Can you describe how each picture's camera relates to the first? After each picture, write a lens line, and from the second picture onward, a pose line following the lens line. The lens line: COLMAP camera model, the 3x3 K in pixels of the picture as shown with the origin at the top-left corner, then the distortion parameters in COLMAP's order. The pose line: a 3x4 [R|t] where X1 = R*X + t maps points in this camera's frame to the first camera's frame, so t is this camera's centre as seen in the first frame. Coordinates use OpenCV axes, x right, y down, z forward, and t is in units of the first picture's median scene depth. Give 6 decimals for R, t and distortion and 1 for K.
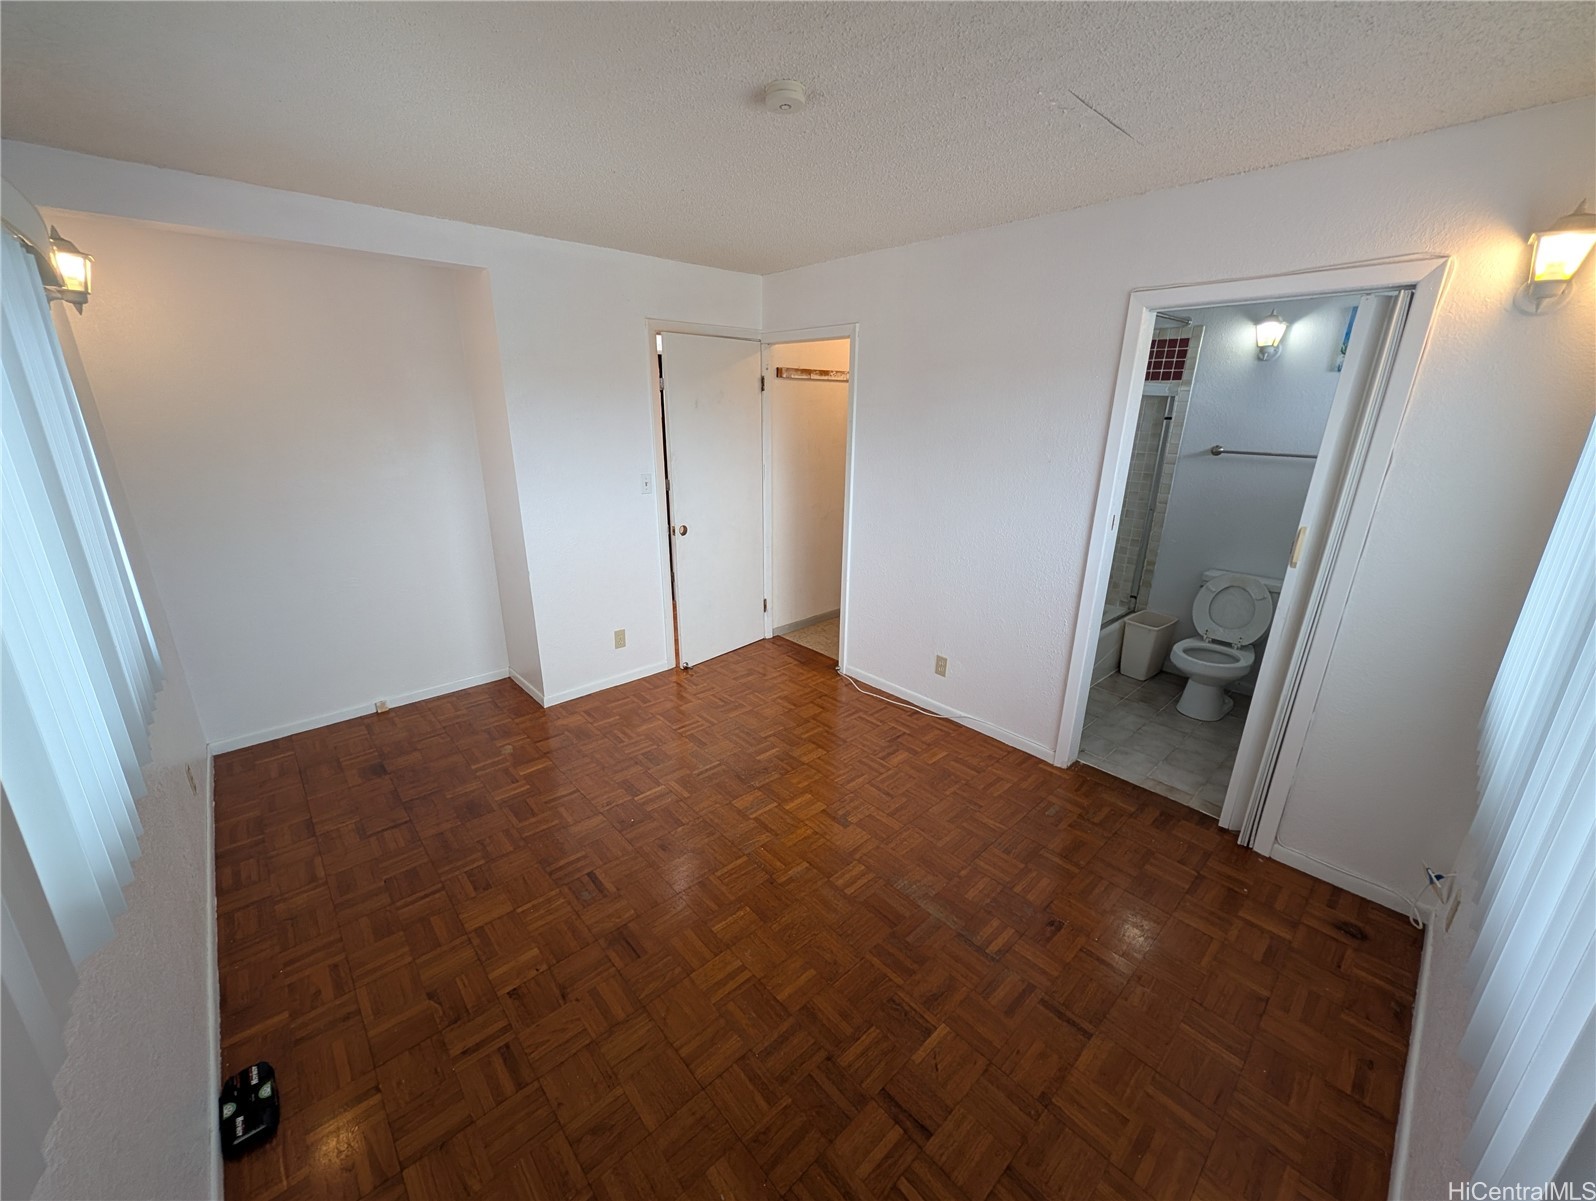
lens RADIAL K [[619.5, 0, 806.7], [0, 619.5, 607.1], [0, 0, 1]] dist [-0.000554, 0.000728]
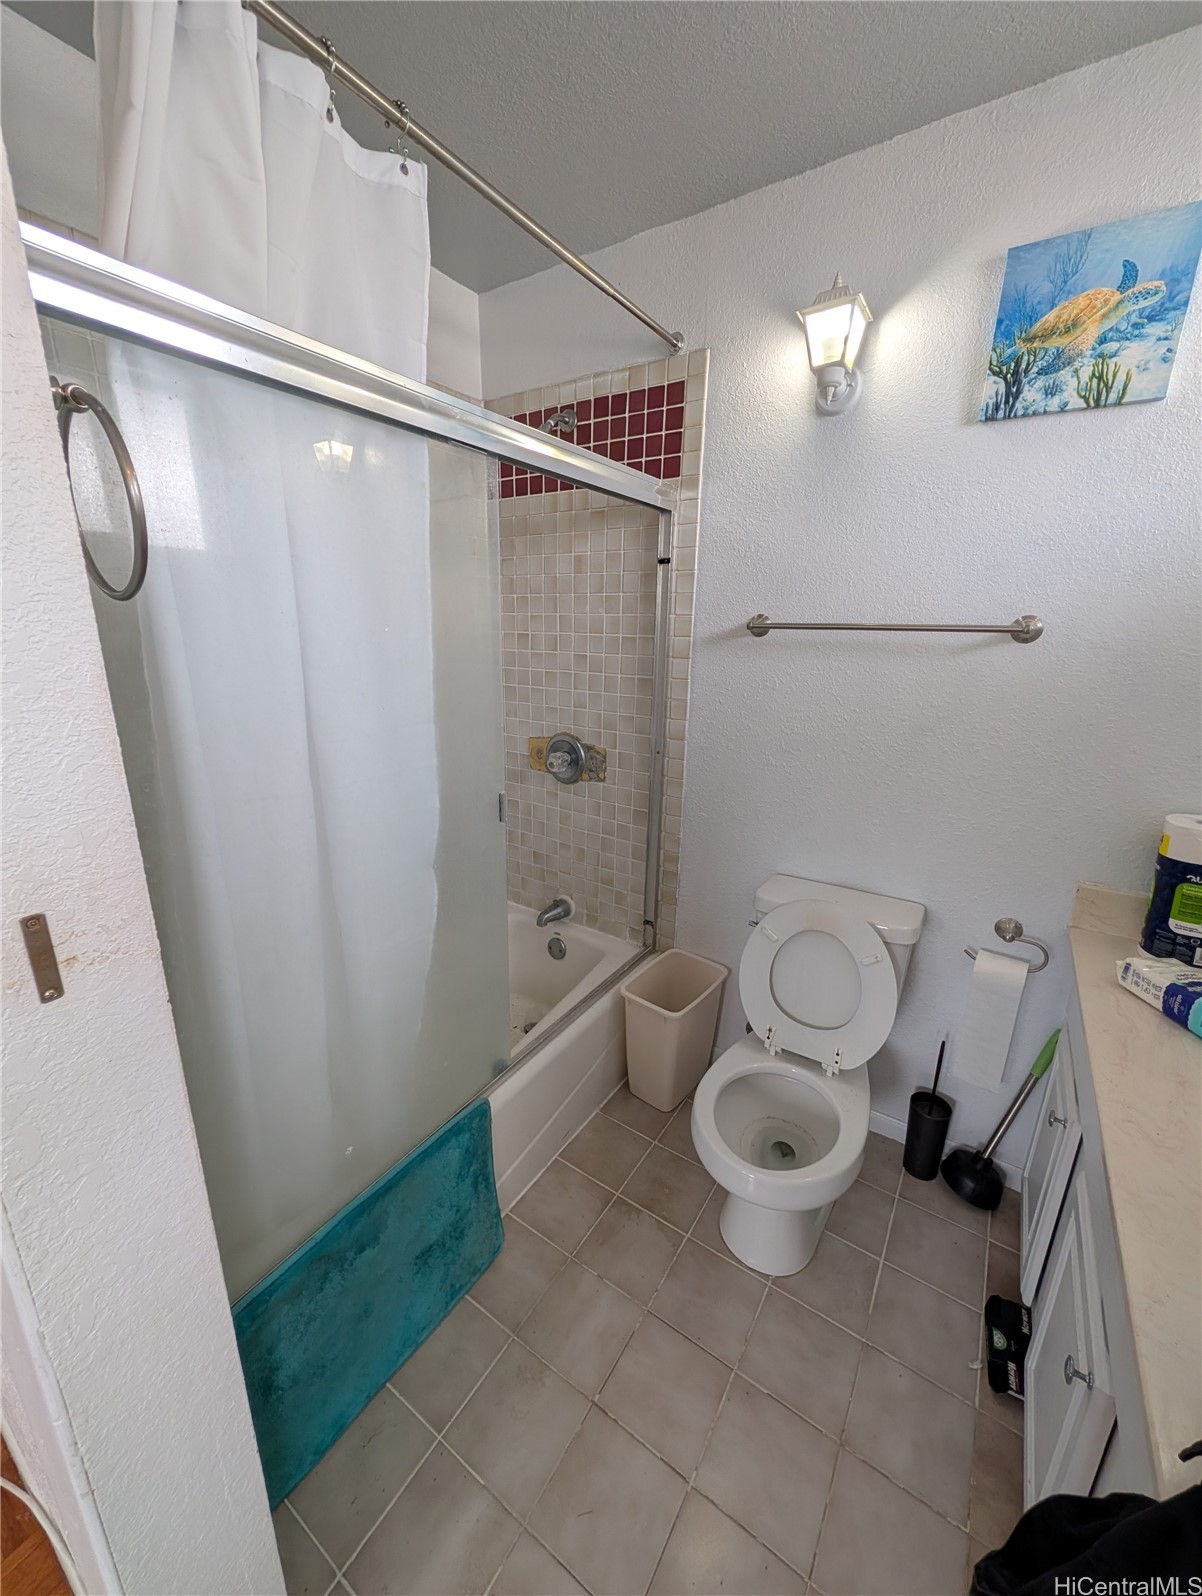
lens RADIAL K [[619.5, 0, 603.5], [0, 619.5, 805.1], [0, 0, 1]] dist [-0.000554, 0.000728]
pose [[0.973868, -0.074615, 0.214509, 0.433571], [0.079477, 0.996737, -0.014116, -0.120062], [-0.212756, 0.030796, 0.976620, 0.569966]]
